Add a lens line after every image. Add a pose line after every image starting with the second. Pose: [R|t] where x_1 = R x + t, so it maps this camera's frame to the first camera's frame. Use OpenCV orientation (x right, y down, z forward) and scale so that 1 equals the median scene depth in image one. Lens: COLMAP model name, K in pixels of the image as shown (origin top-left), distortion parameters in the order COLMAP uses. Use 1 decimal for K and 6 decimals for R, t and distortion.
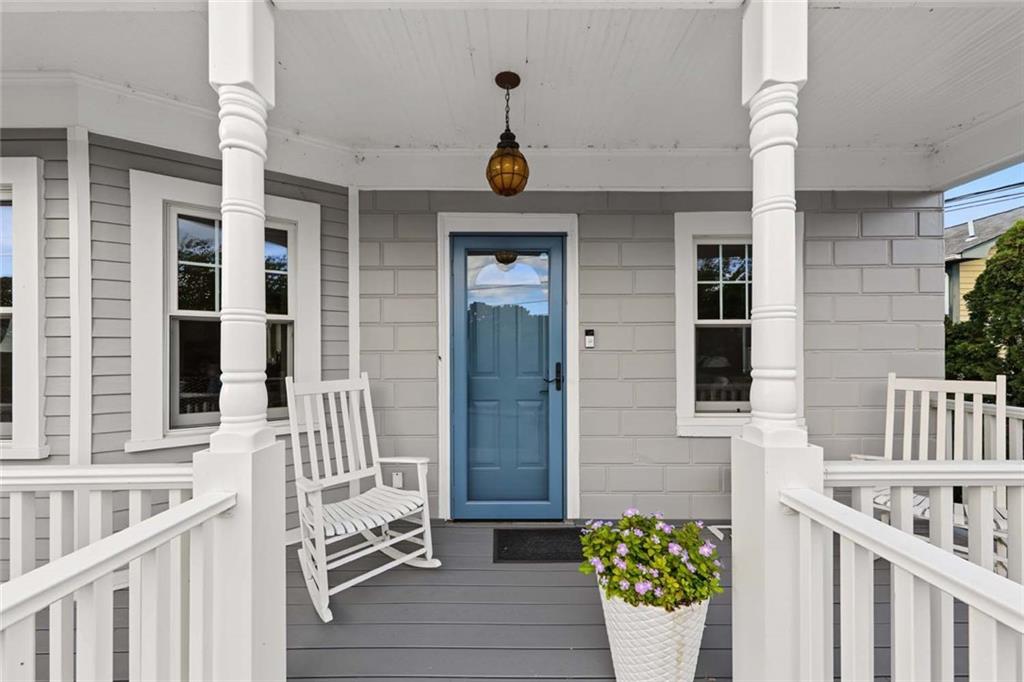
lens RADIAL K [[389.7, 0, 510.7], [0, 389.7, 351.8], [0, 0, 1]] dist [0.015037, 0.000061]
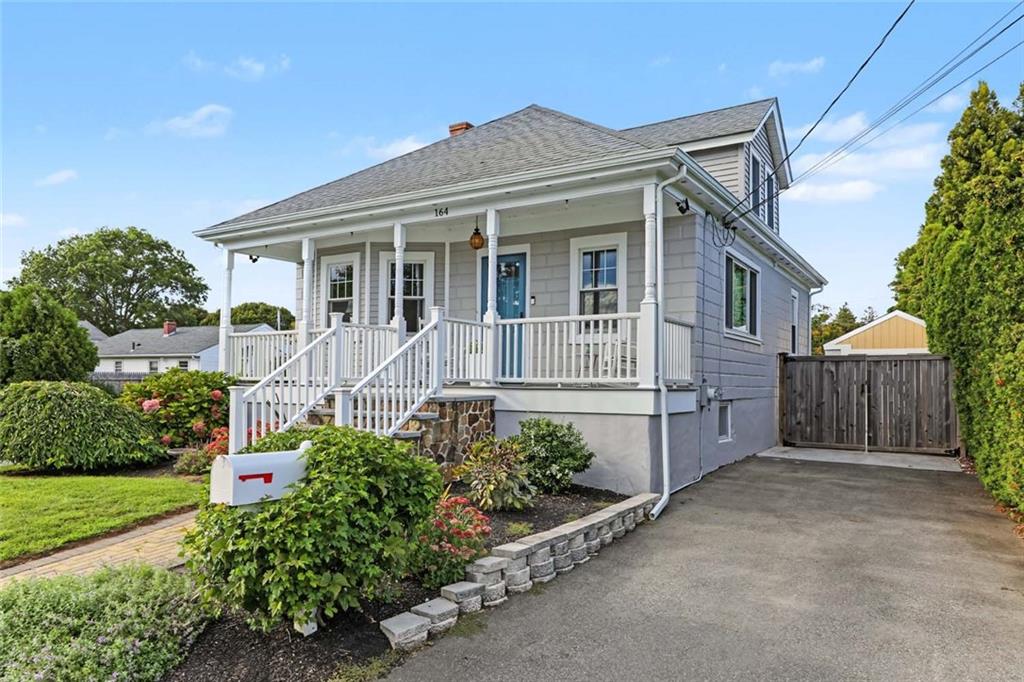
lens RADIAL K [[692.6, 0, 516.6], [0, 692.6, 357.2], [0, 0, 1]] dist [-0.000269, 0.001068]
pose [[0.848285, -0.006842, -0.529496, 2.155875], [-0.013211, 0.999332, -0.034076, 0.414445], [0.529375, 0.035901, 0.847628, -2.296619]]
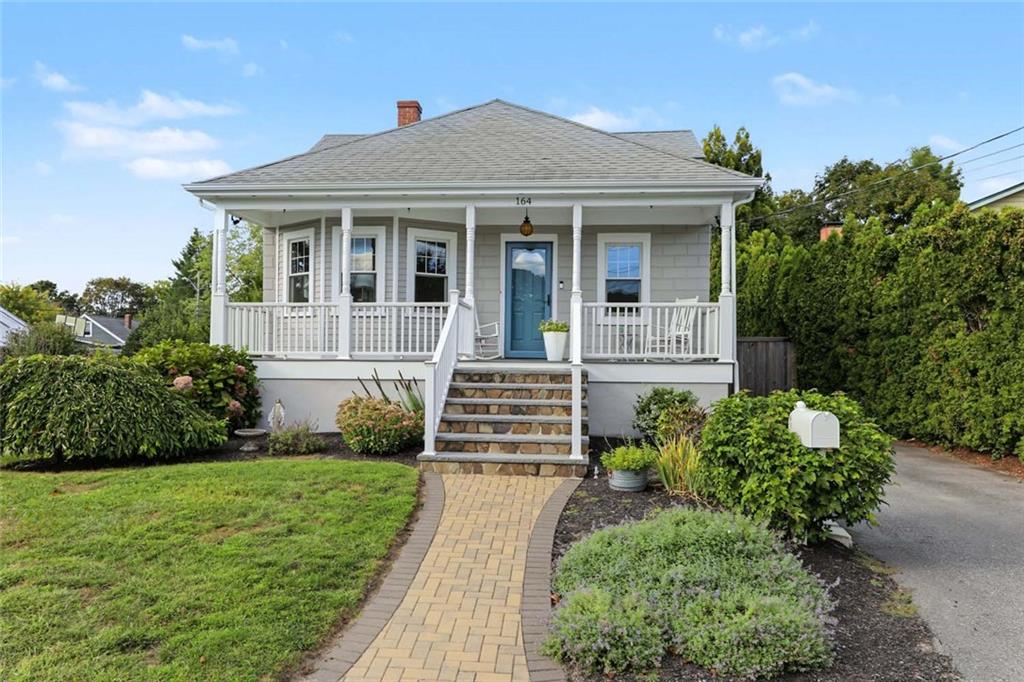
lens RADIAL K [[692.6, 0, 516.6], [0, 692.6, 357.2], [0, 0, 1]] dist [-0.000269, 0.001068]
pose [[0.996506, 0.014517, -0.082245, 0.284228], [-0.014951, 0.999877, -0.004659, 0.444232], [0.082167, 0.005872, 0.996601, -3.345634]]
